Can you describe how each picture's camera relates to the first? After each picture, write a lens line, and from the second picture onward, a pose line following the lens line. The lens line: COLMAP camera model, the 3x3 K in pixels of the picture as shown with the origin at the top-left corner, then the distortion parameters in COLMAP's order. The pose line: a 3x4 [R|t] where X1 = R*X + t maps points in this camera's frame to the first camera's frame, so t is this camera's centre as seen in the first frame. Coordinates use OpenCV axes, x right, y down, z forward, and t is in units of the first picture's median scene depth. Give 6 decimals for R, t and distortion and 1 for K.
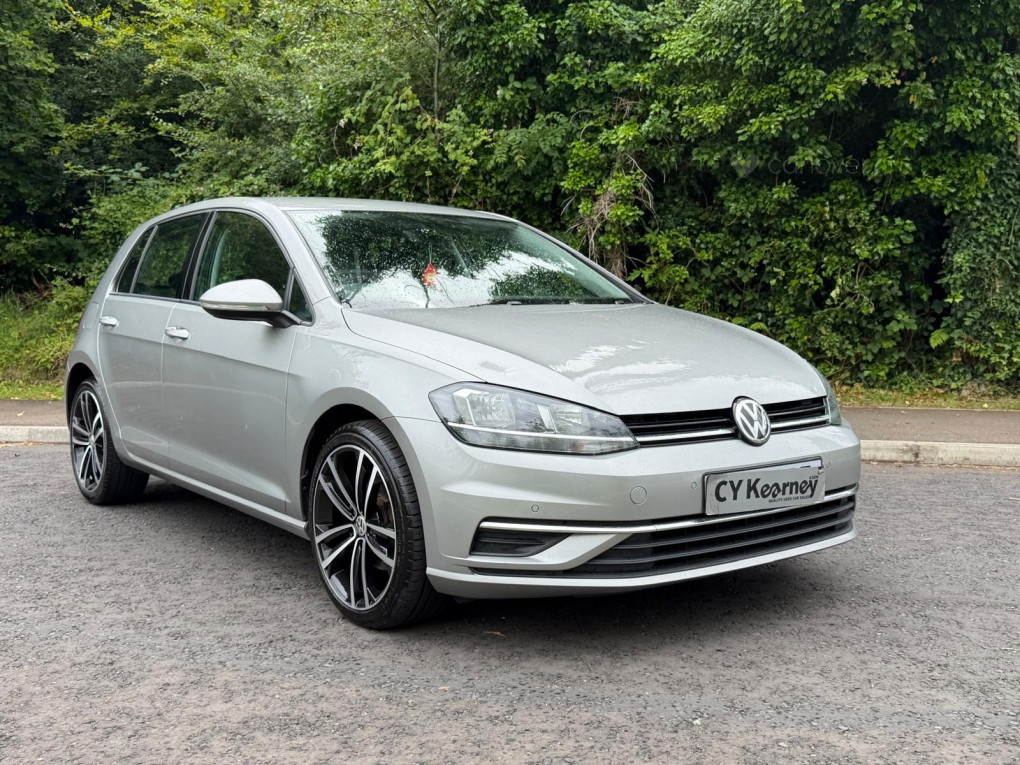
lens RADIAL K [[1095.6, 0, 517.2], [0, 1095.6, 378.8], [0, 0, 1]] dist [0.195571, -0.444525]
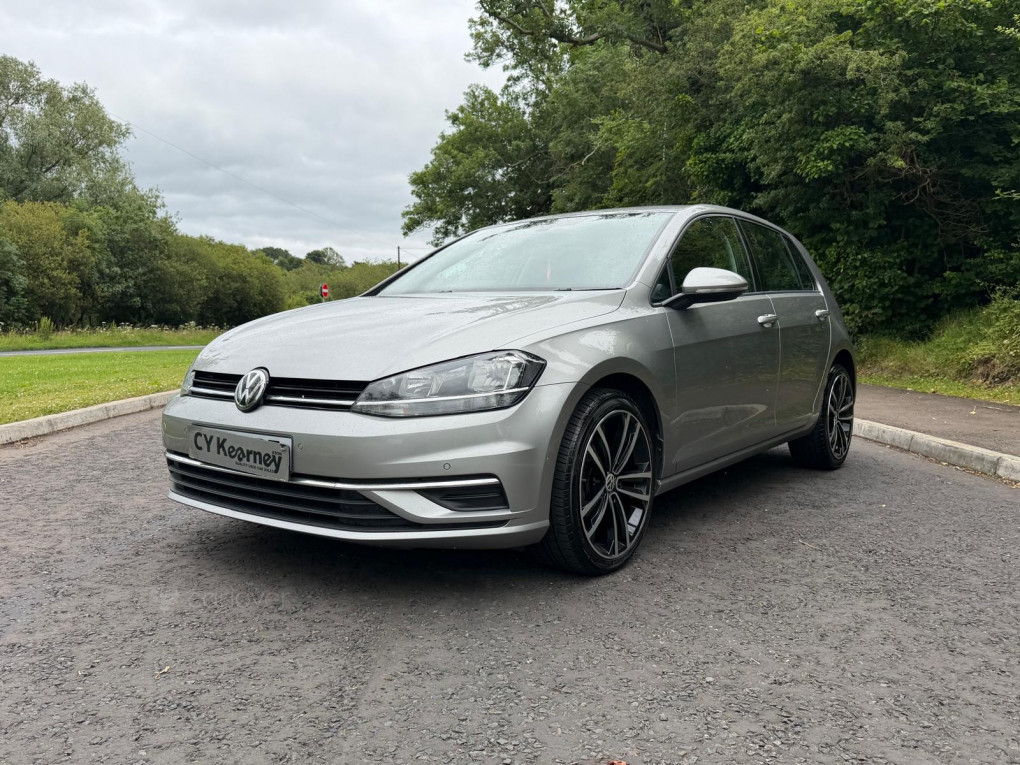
lens RADIAL K [[828.5, 0, 493.2], [0, 828.5, 379.3], [0, 0, 1]] dist [0.066445, -0.098105]
pose [[0.245972, 0.074124, -0.966439, 0.404499], [-0.075819, 0.995488, 0.057055, -0.013963], [0.966307, 0.059241, 0.250482, 0.388327]]
